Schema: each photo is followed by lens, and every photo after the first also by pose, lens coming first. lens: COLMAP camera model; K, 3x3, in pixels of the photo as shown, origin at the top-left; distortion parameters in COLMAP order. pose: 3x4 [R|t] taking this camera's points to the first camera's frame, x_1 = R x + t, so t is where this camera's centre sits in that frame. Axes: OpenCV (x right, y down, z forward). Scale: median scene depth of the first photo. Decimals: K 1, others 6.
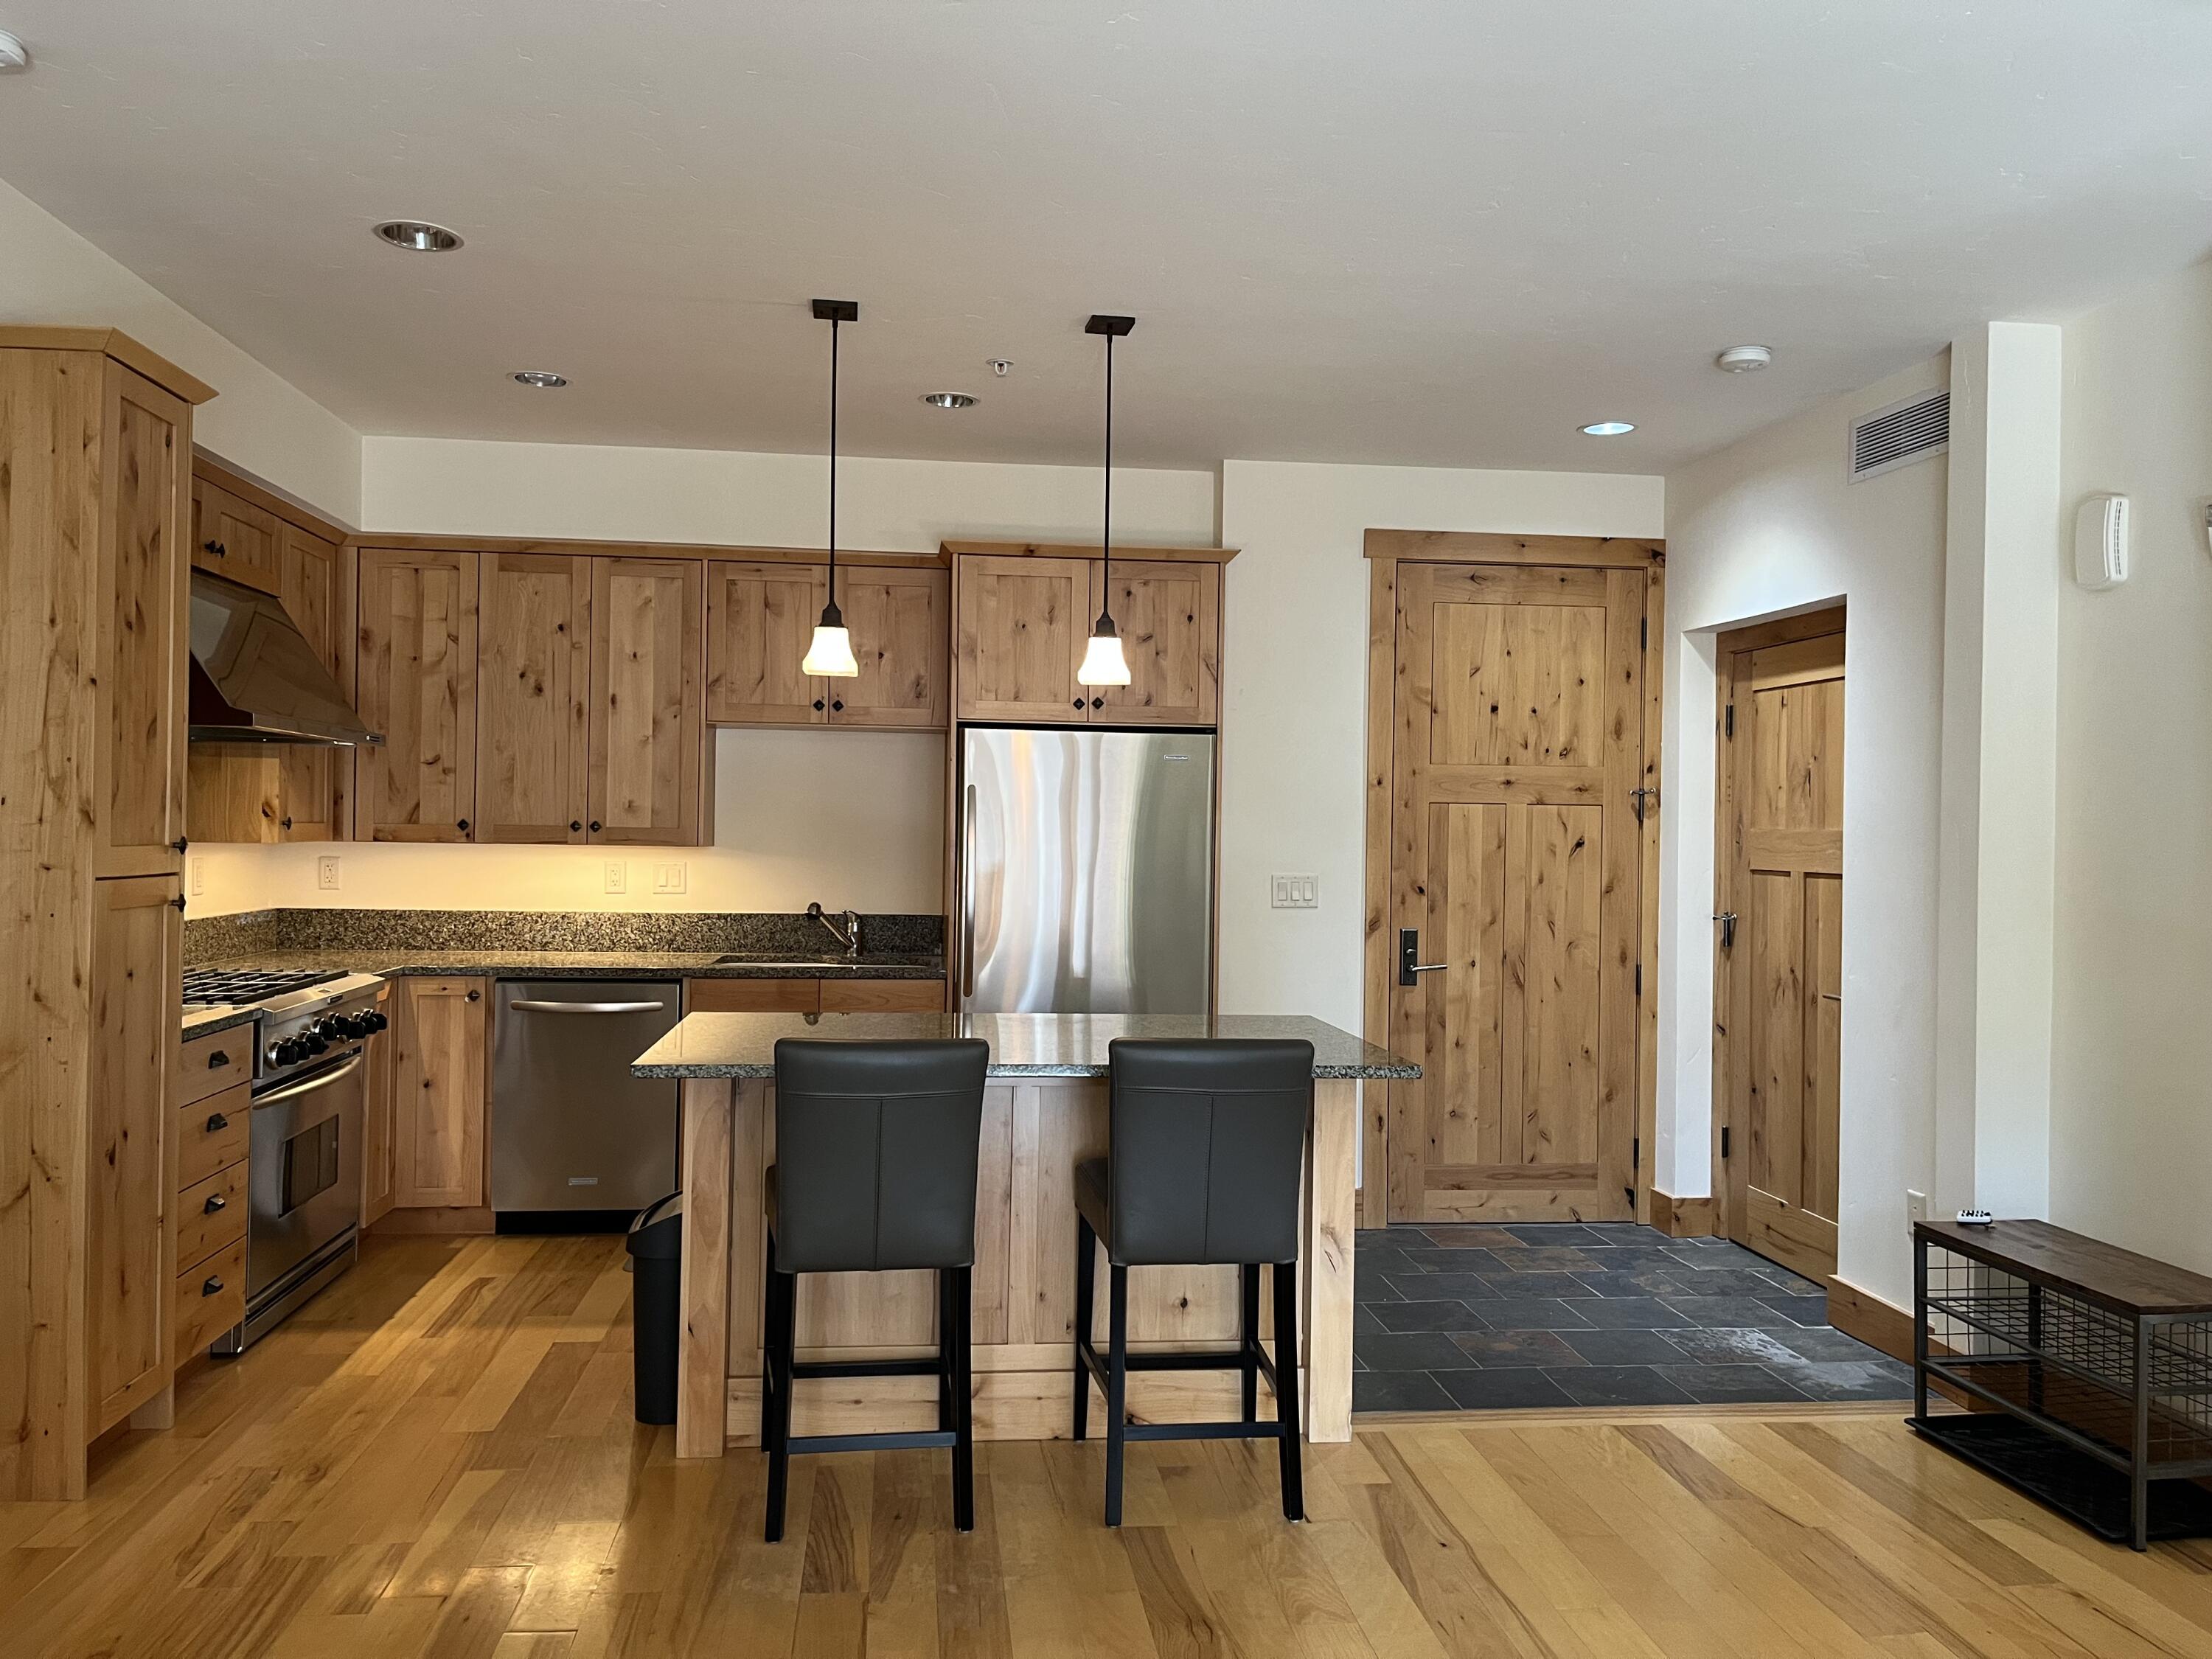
lens RADIAL K [[1678.1, 0, 1121.0], [0, 1678.1, 832.2], [0, 0, 1]] dist [0.085502, -0.112960]
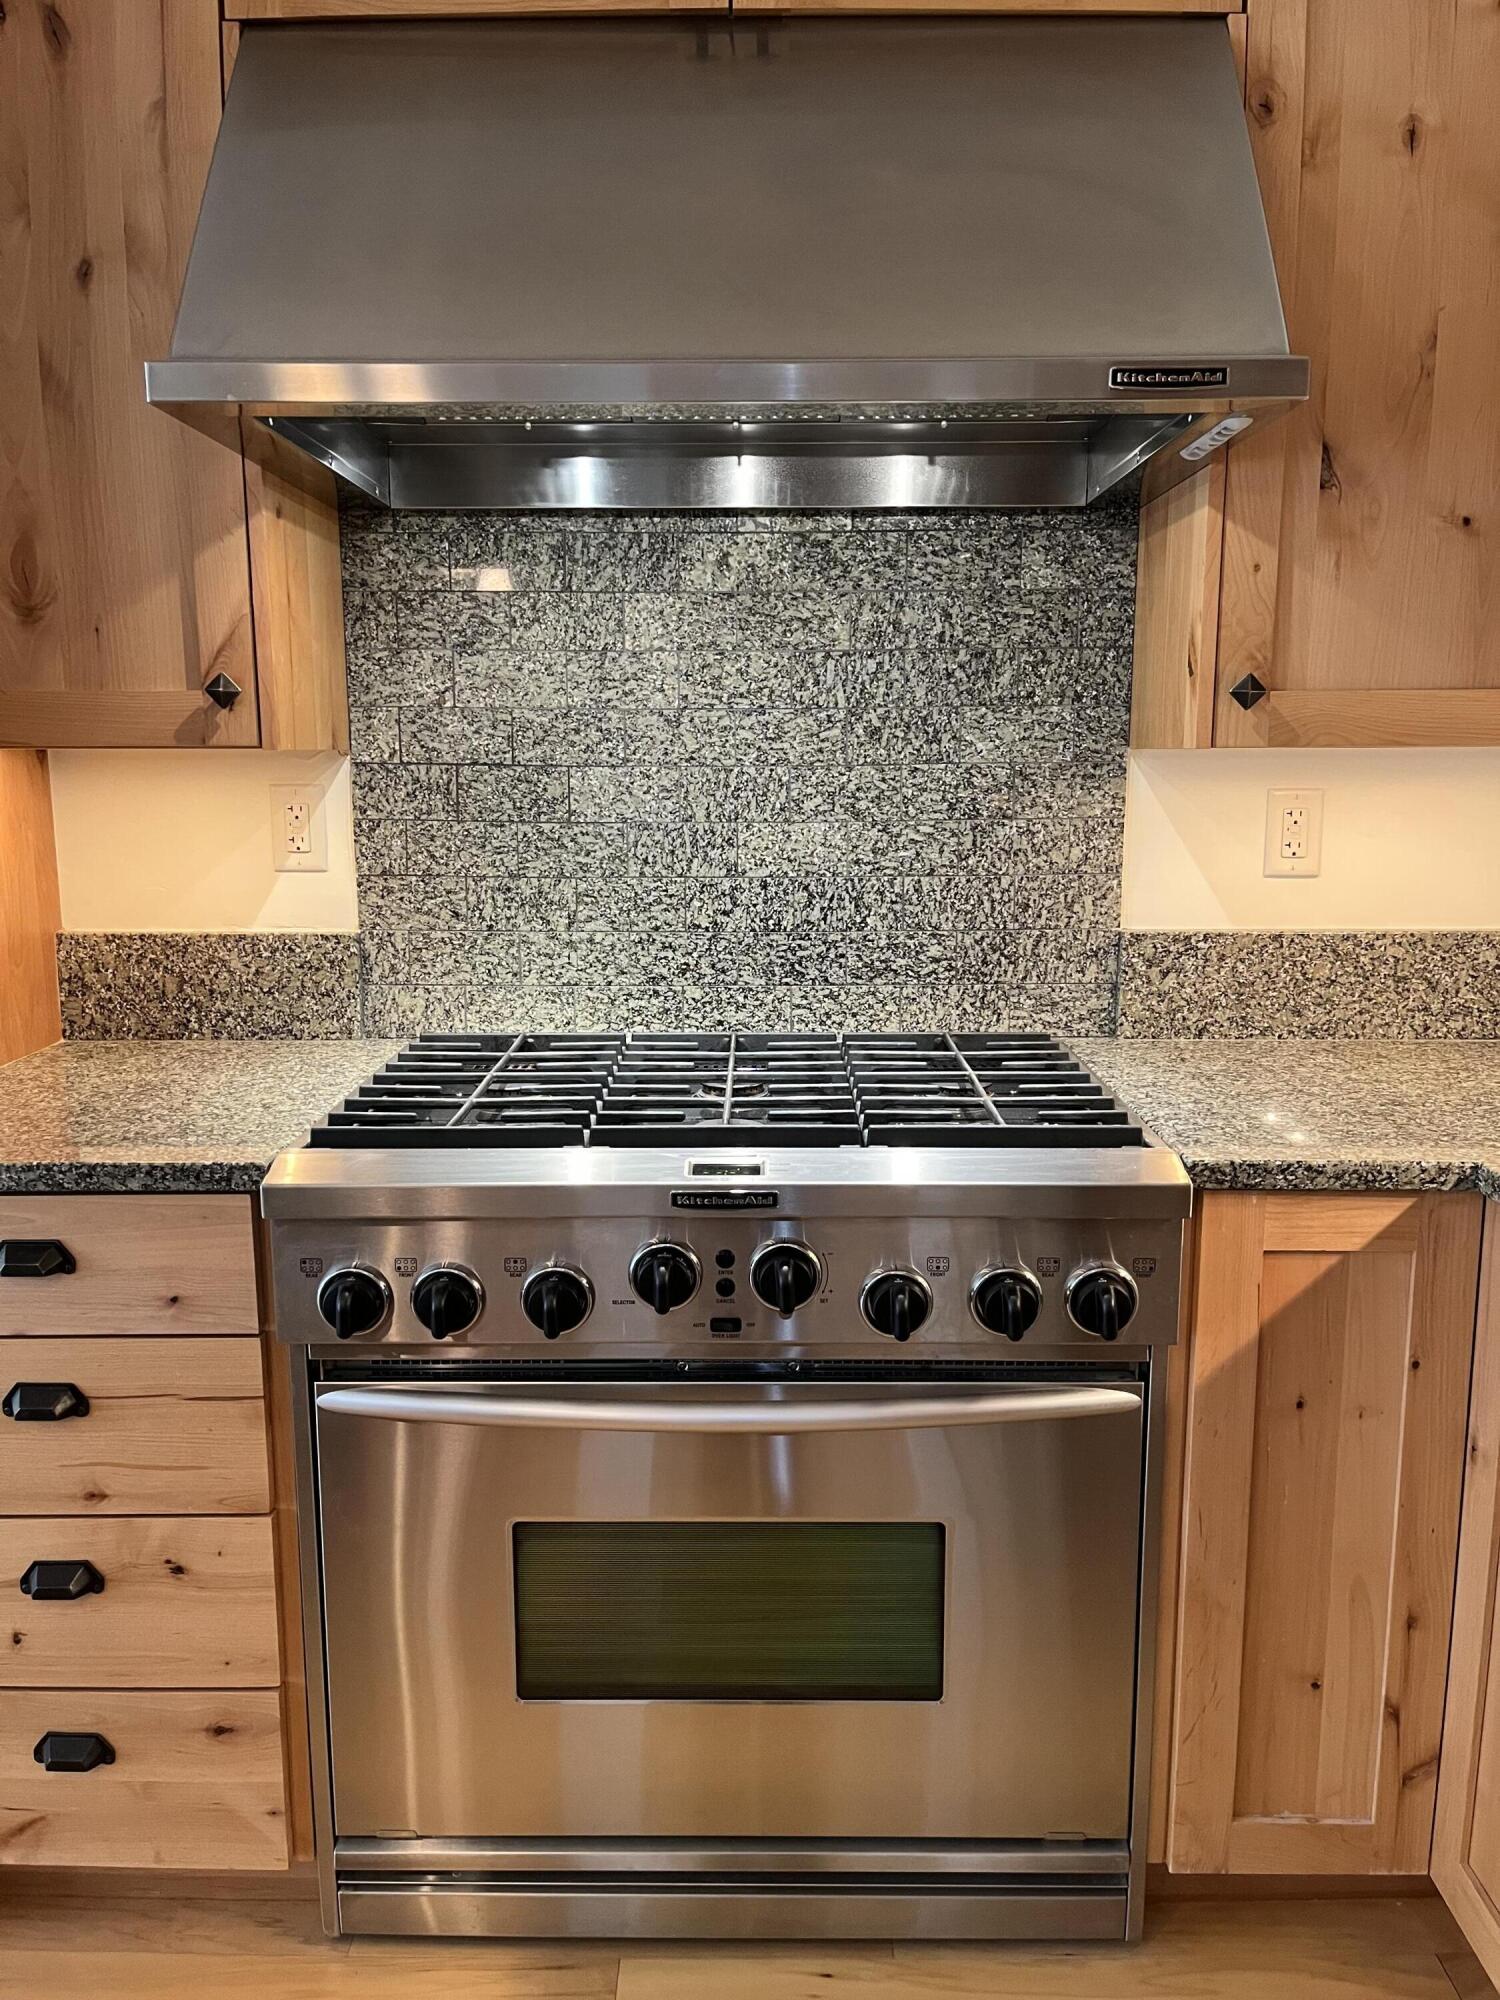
lens RADIAL K [[1517.3, 0, 760.0], [0, 1517.3, 1008.4], [0, 0, 1]] dist [0.085502, -0.112960]
pose [[-0.136799, 0.151304, -0.978976, -0.136158], [-0.002872, 0.988202, 0.153131, 0.010429], [0.990595, 0.023760, -0.134750, 0.853693]]
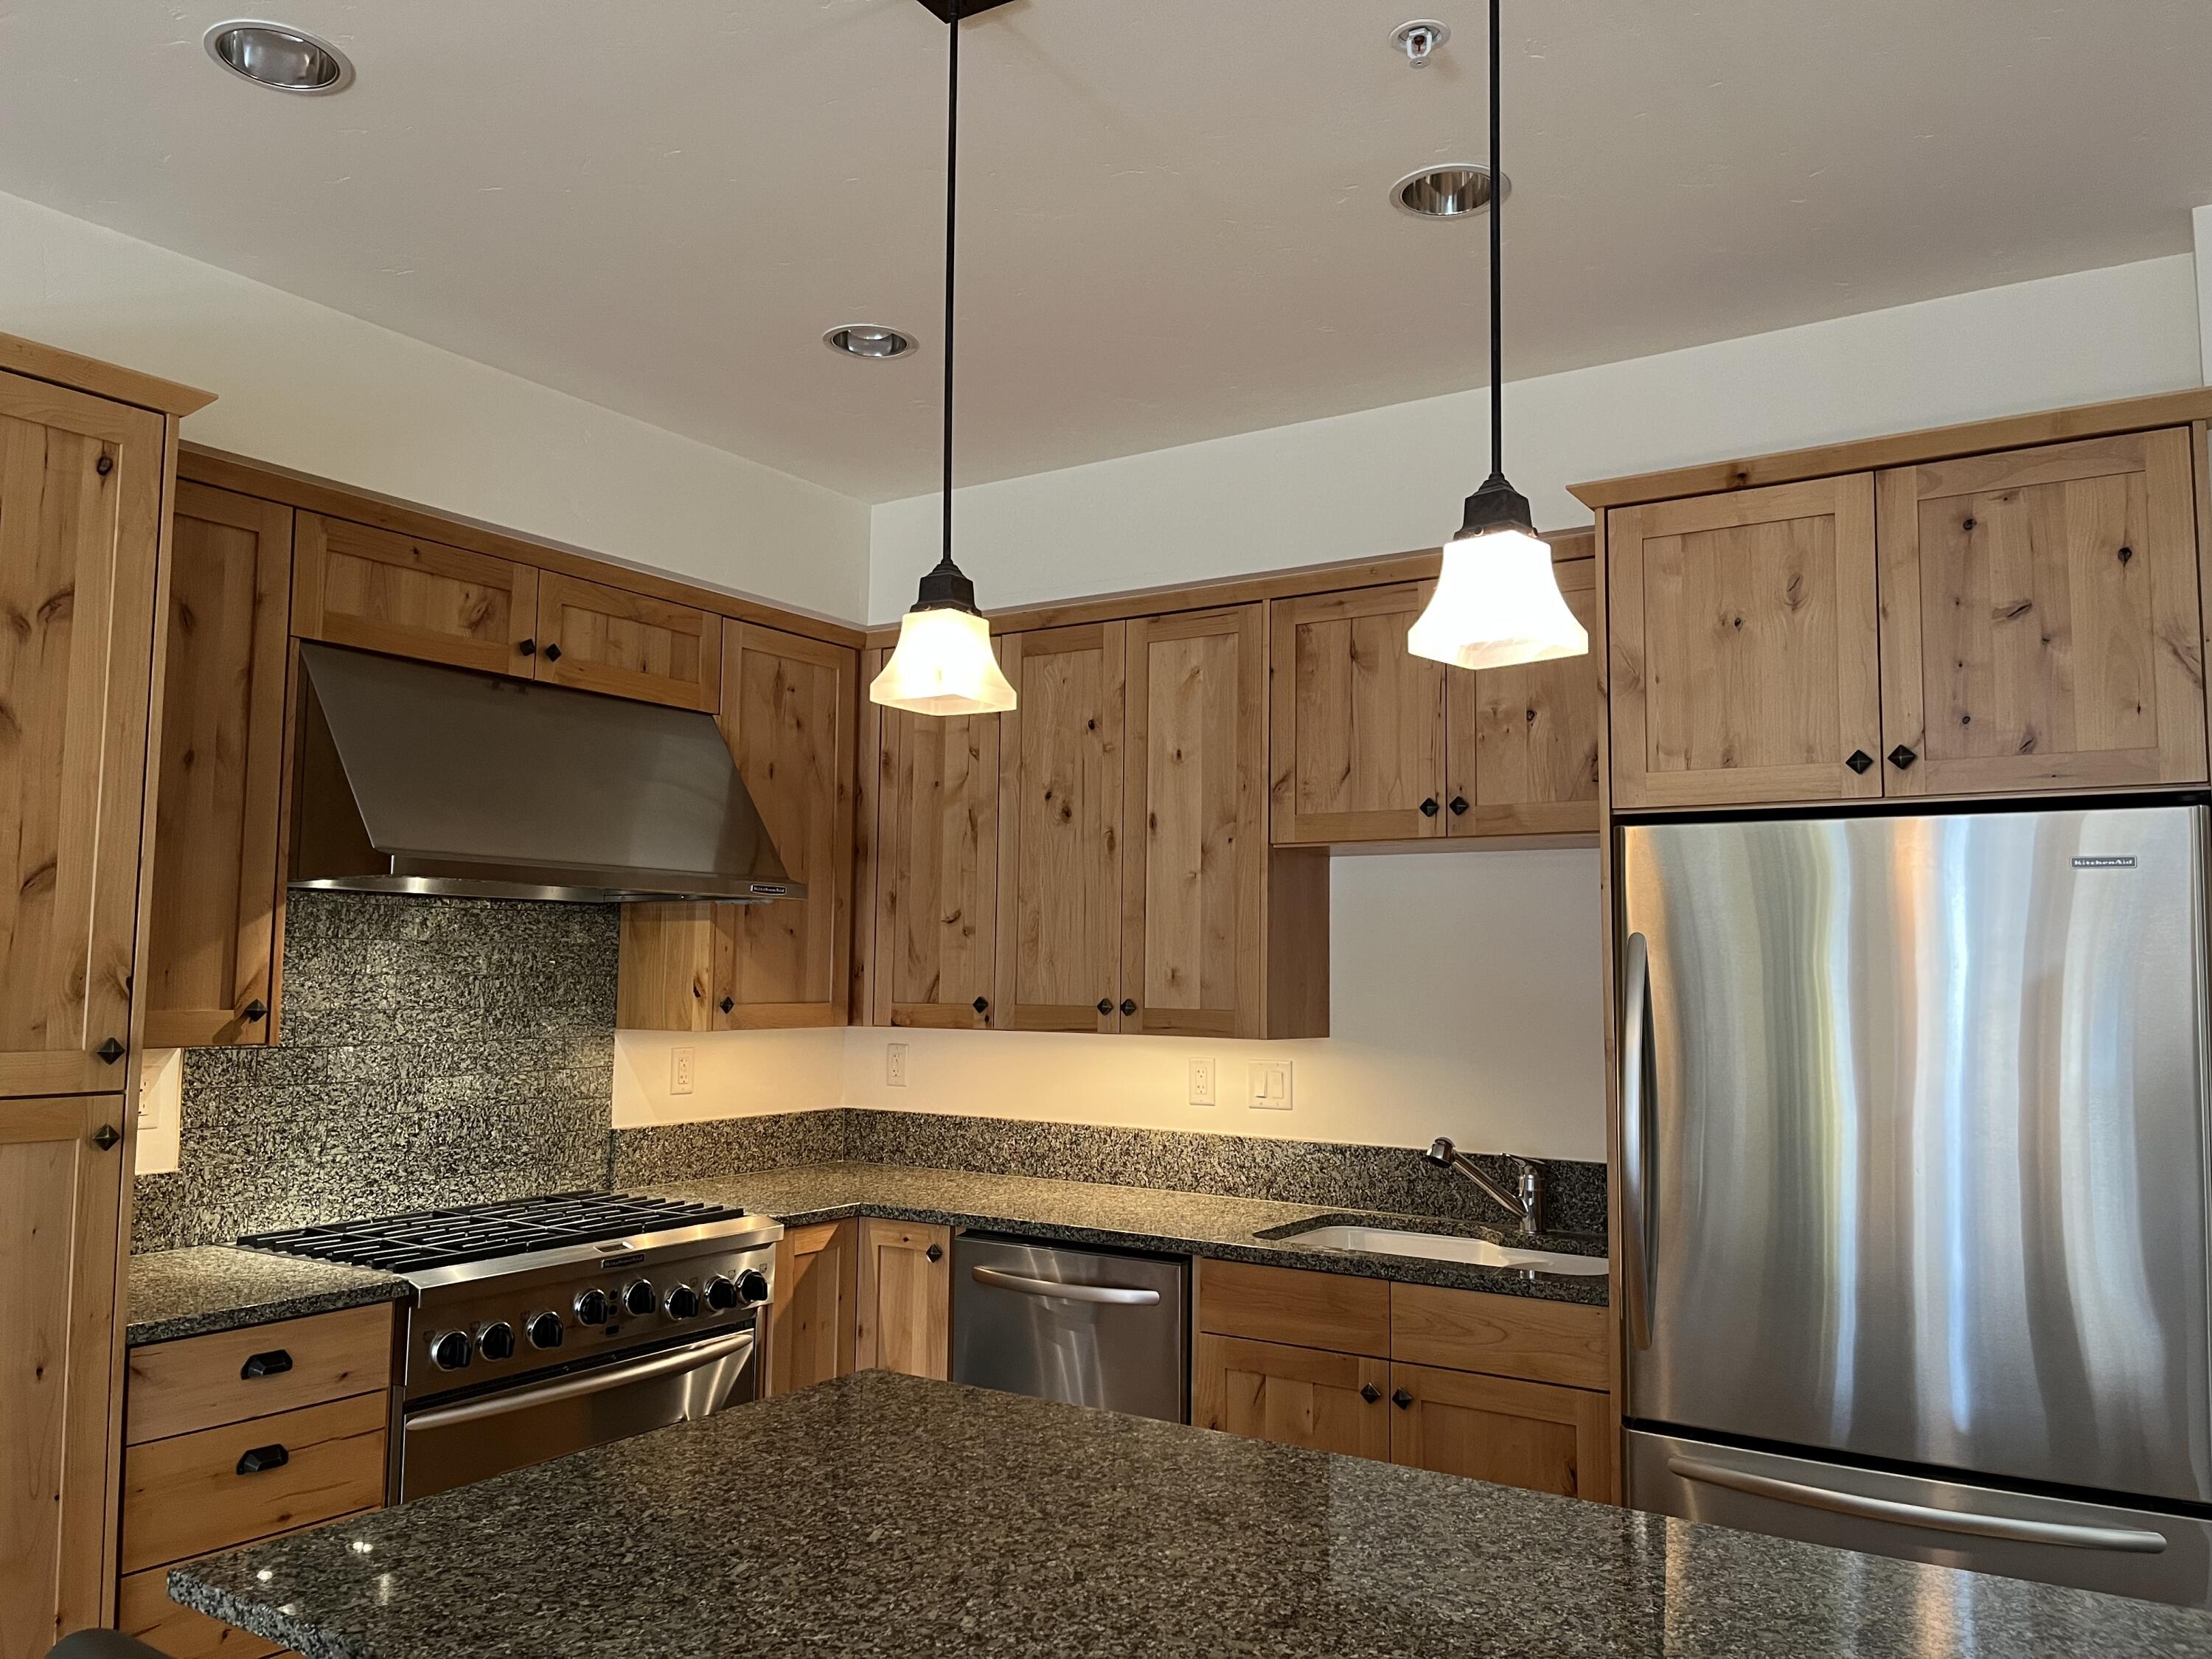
lens RADIAL K [[1678.1, 0, 1096.9], [0, 1678.1, 825.4], [0, 0, 1]] dist [0.085502, -0.112960]
pose [[0.761105, -0.065592, -0.645304, 0.121790], [0.000351, 0.994915, -0.100715, -0.008242], [0.648629, 0.076428, 0.757258, 0.475426]]
